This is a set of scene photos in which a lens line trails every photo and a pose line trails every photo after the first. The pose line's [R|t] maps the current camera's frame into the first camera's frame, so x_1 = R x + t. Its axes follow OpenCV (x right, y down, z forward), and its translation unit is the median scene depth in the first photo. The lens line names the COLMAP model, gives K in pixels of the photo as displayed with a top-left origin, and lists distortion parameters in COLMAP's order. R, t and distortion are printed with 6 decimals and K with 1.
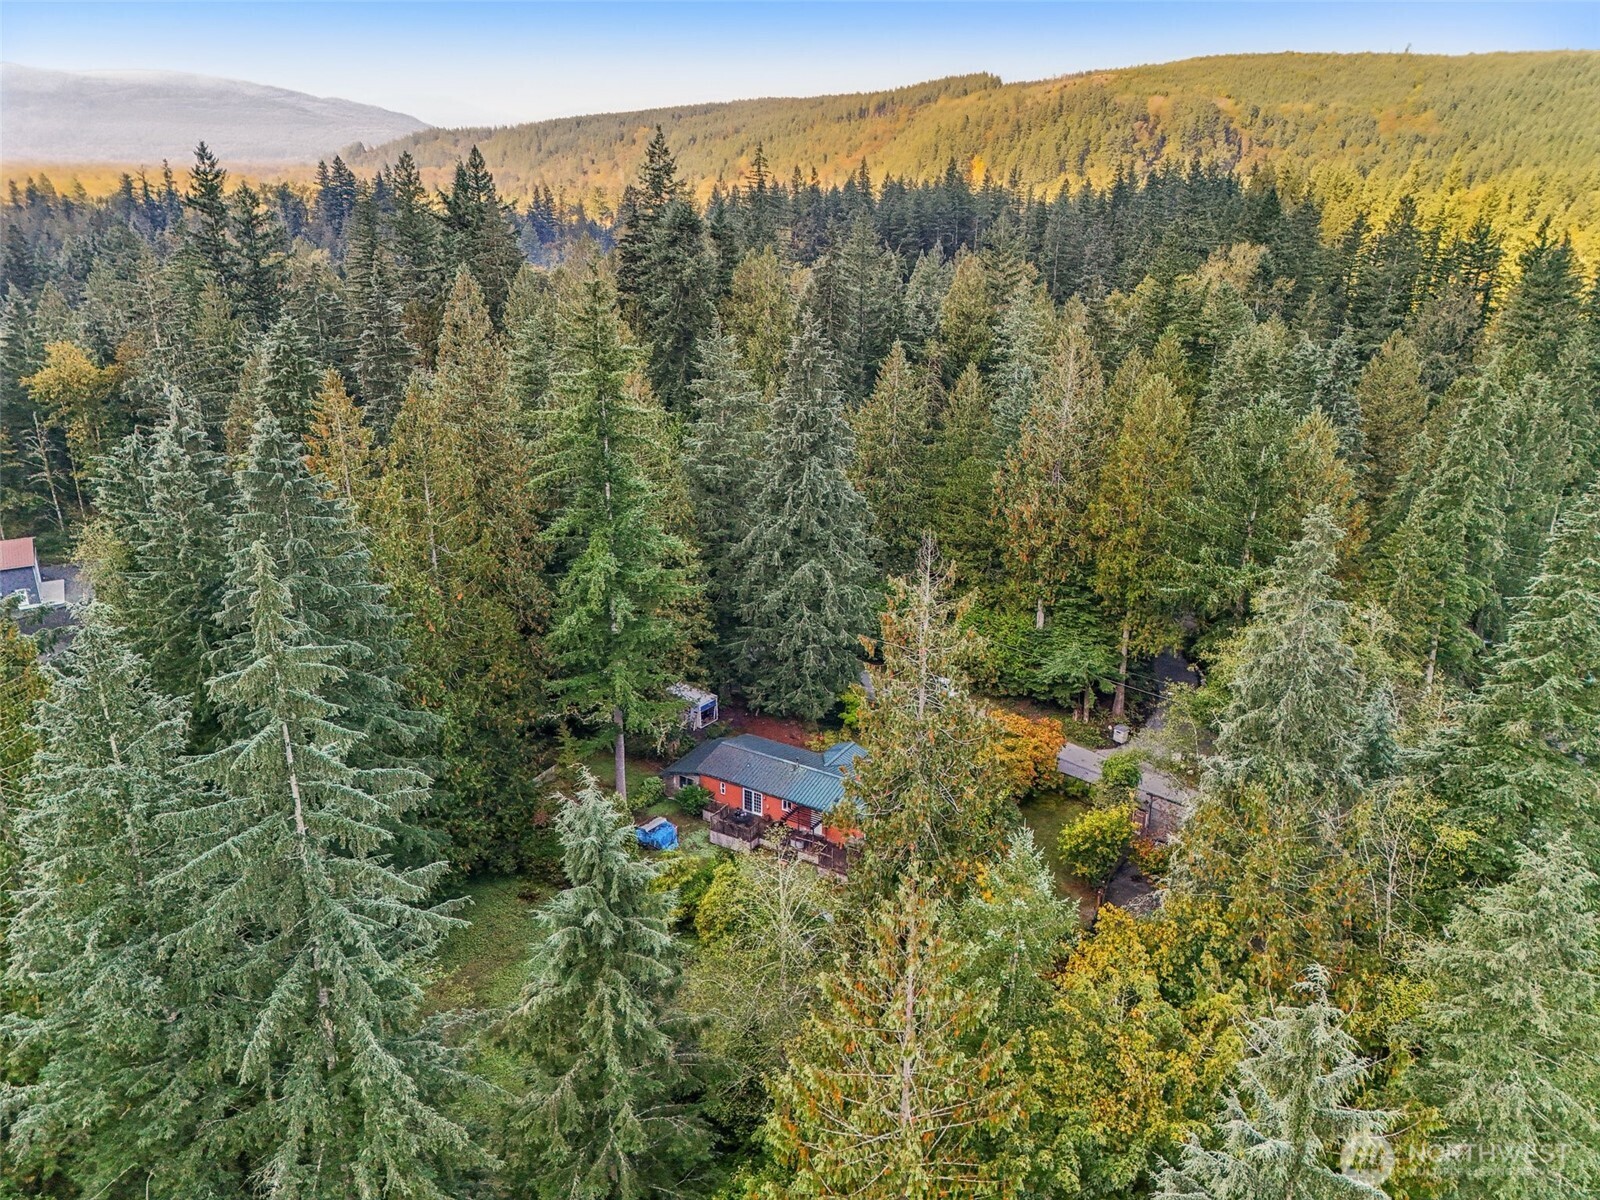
lens RADIAL K [[1166.4, 0, 804.2], [0, 1166.4, 596.4], [0, 0, 1]] dist [0.088478, -0.070250]
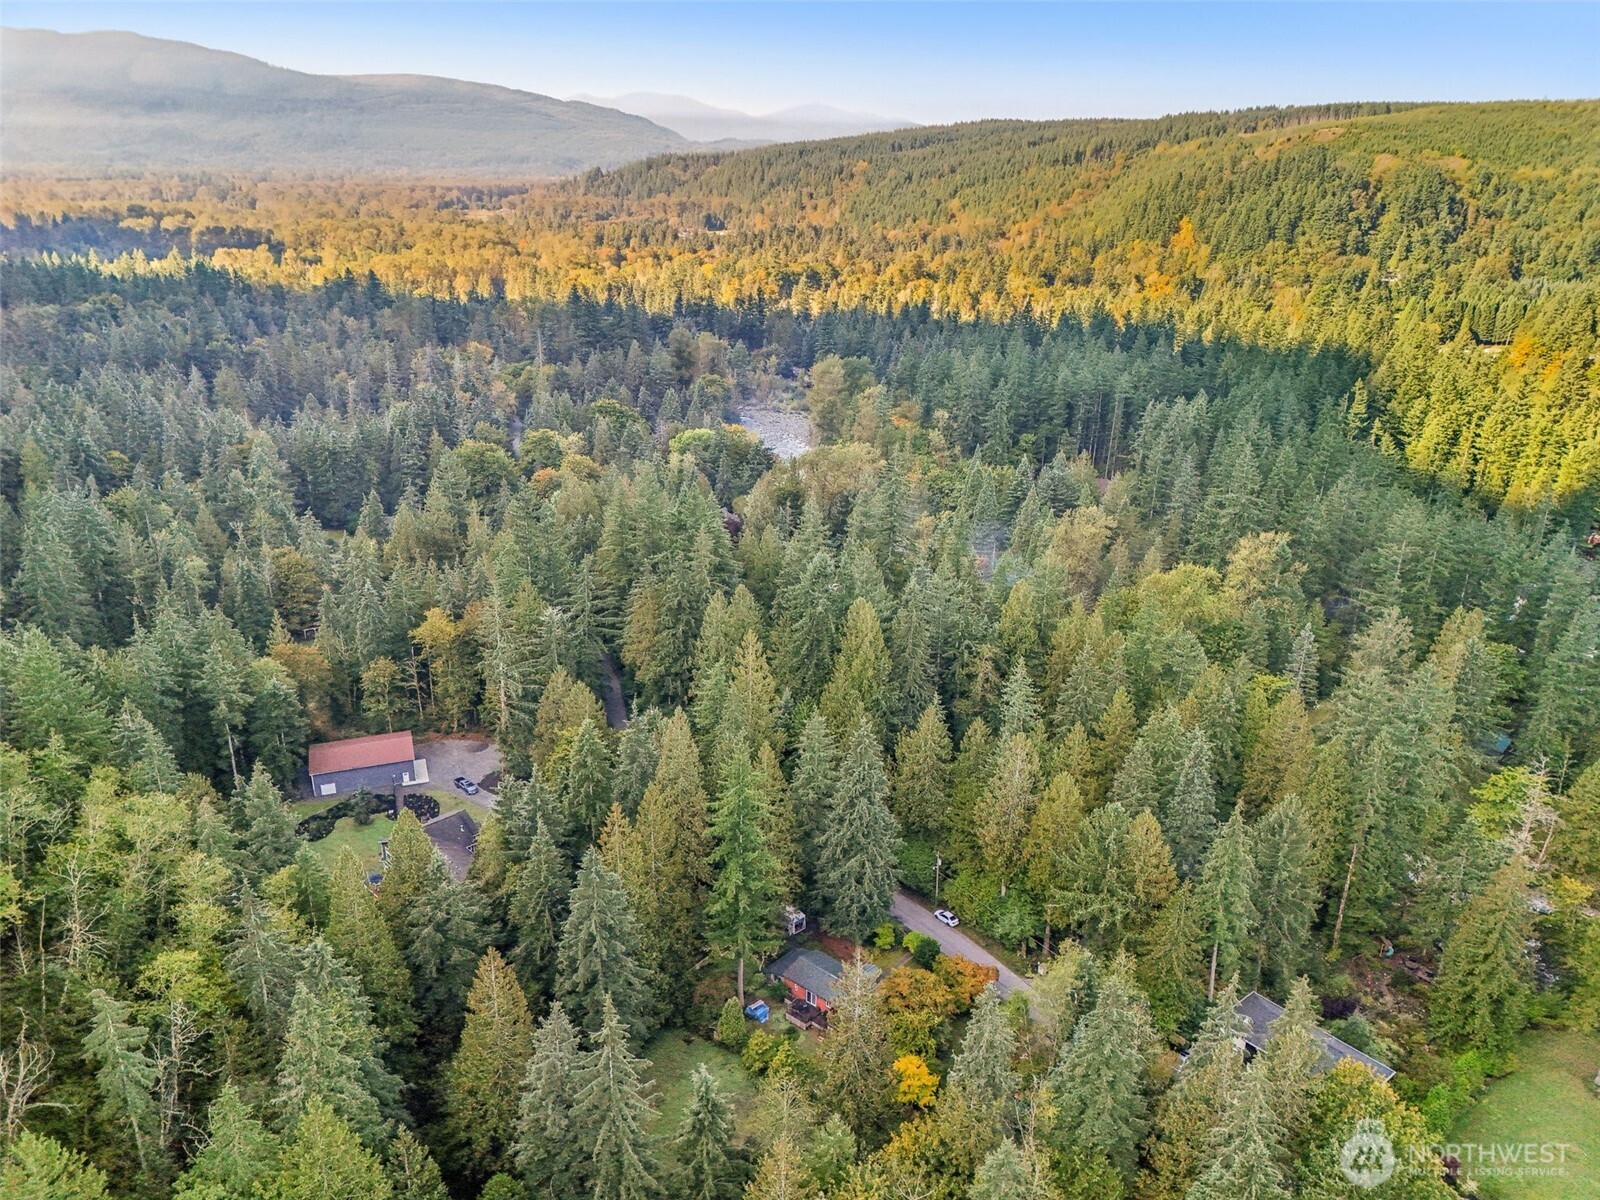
lens RADIAL K [[1179.1, 0, 809.0], [0, 1179.1, 624.2], [0, 0, 1]] dist [0.084751, -0.062436]
pose [[0.985147, 0.070681, -0.156490, 0.015904], [-0.067476, 0.997390, 0.025707, -0.035722], [0.157899, -0.014766, 0.987345, -0.064475]]
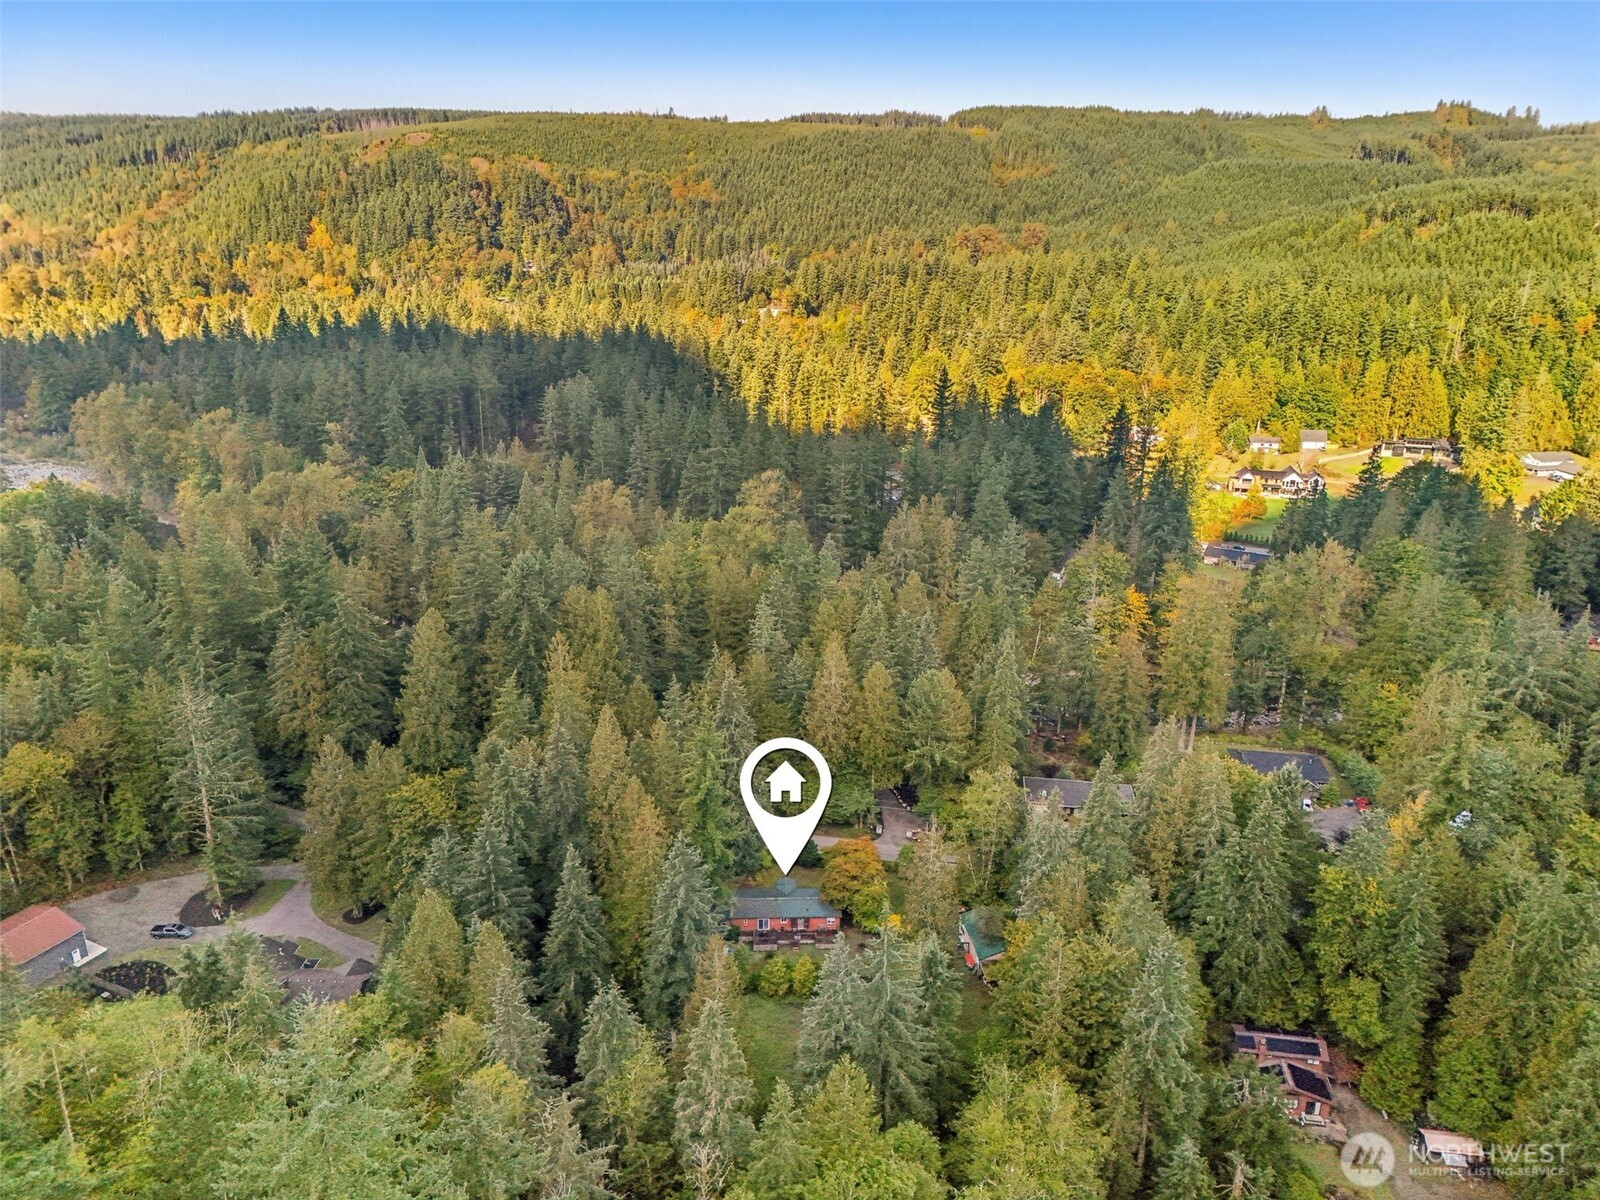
lens RADIAL K [[1166.4, 0, 804.2], [0, 1166.4, 596.4], [0, 0, 1]] dist [0.088478, -0.070250]
pose [[0.846599, -0.188651, 0.497675, -0.069818], [0.188160, 0.980777, 0.051698, -0.036867], [-0.497861, 0.049875, 0.865821, -0.063241]]
